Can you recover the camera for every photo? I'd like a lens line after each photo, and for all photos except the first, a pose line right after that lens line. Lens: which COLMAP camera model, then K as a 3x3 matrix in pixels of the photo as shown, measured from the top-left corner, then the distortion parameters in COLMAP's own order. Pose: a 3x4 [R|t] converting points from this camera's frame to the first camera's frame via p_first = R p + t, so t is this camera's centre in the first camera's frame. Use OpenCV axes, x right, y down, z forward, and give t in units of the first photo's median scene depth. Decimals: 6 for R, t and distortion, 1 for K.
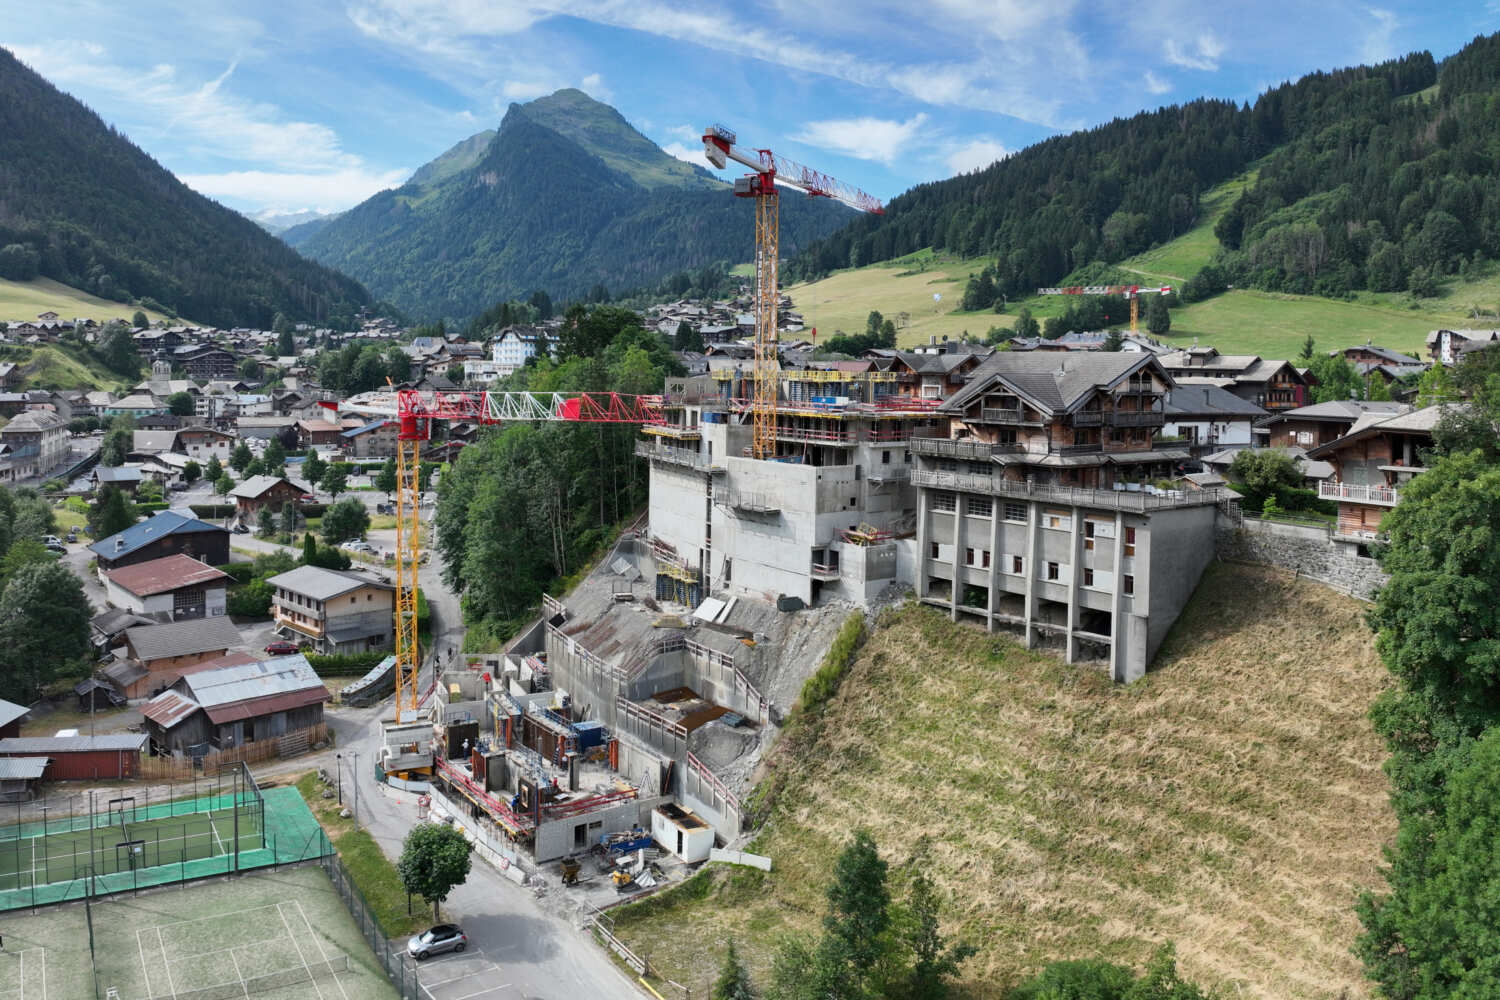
lens RADIAL K [[1122.6, 0, 774.0], [0, 1122.6, 491.8], [0, 0, 1]] dist [-0.051724, -0.010038]
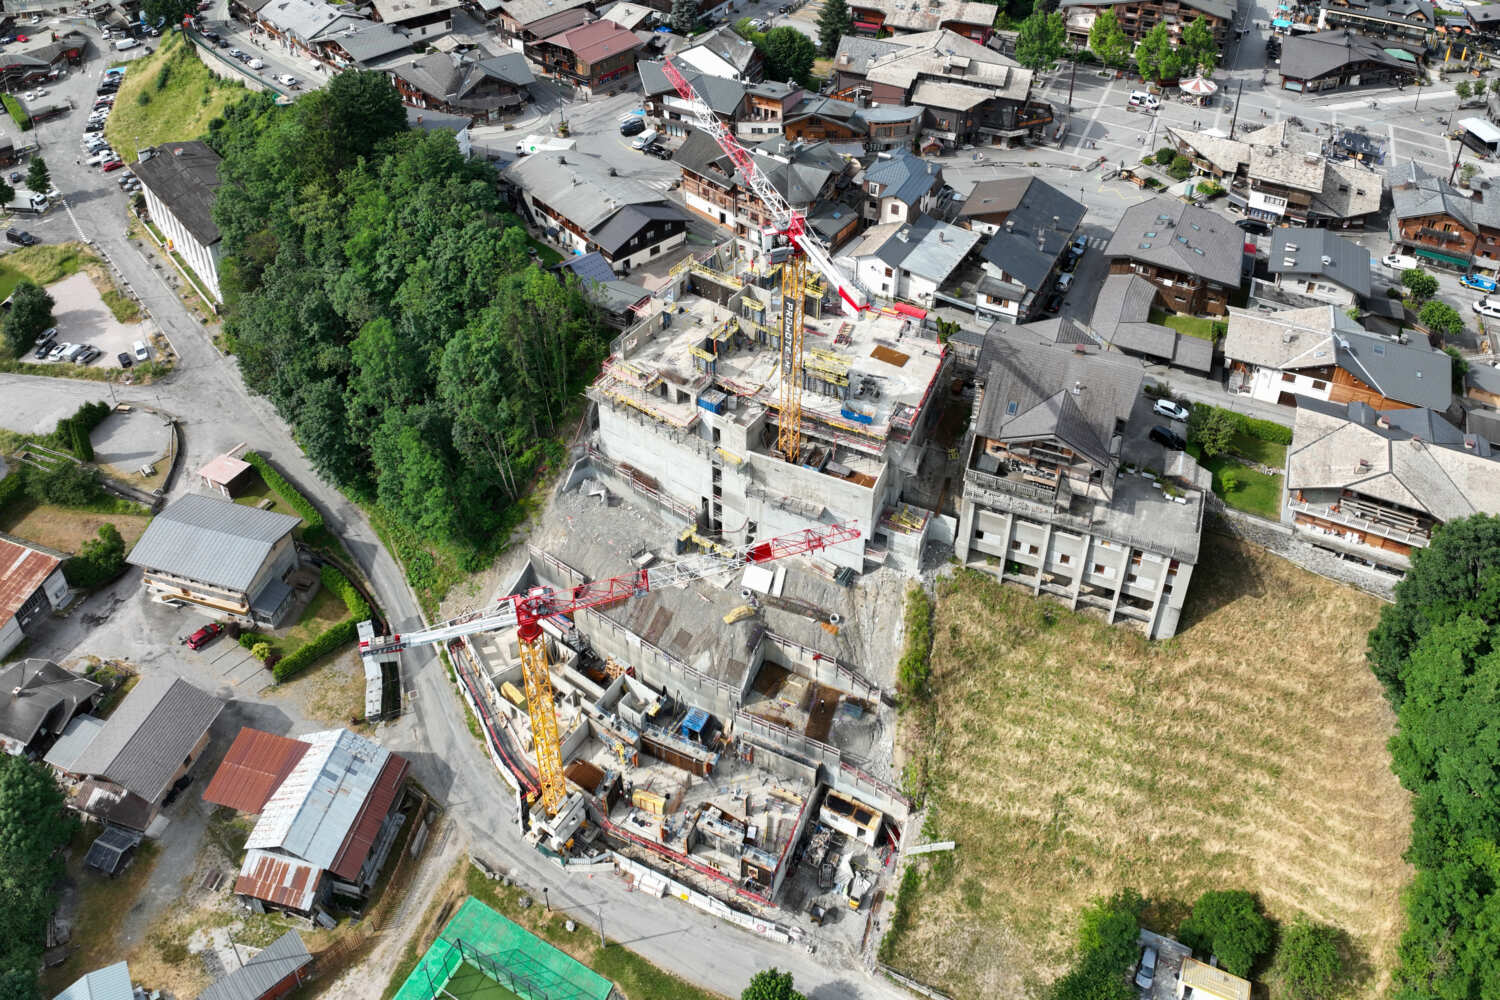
lens RADIAL K [[1044.9, 0, 709.5], [0, 1044.9, 262.2], [0, 0, 1]] dist [-0.034981, -0.004287]
pose [[0.889613, -0.273442, 0.365811, -0.429346], [0.076662, 0.879002, 0.470616, -0.727900], [-0.450235, -0.390622, 0.802934, 0.323479]]
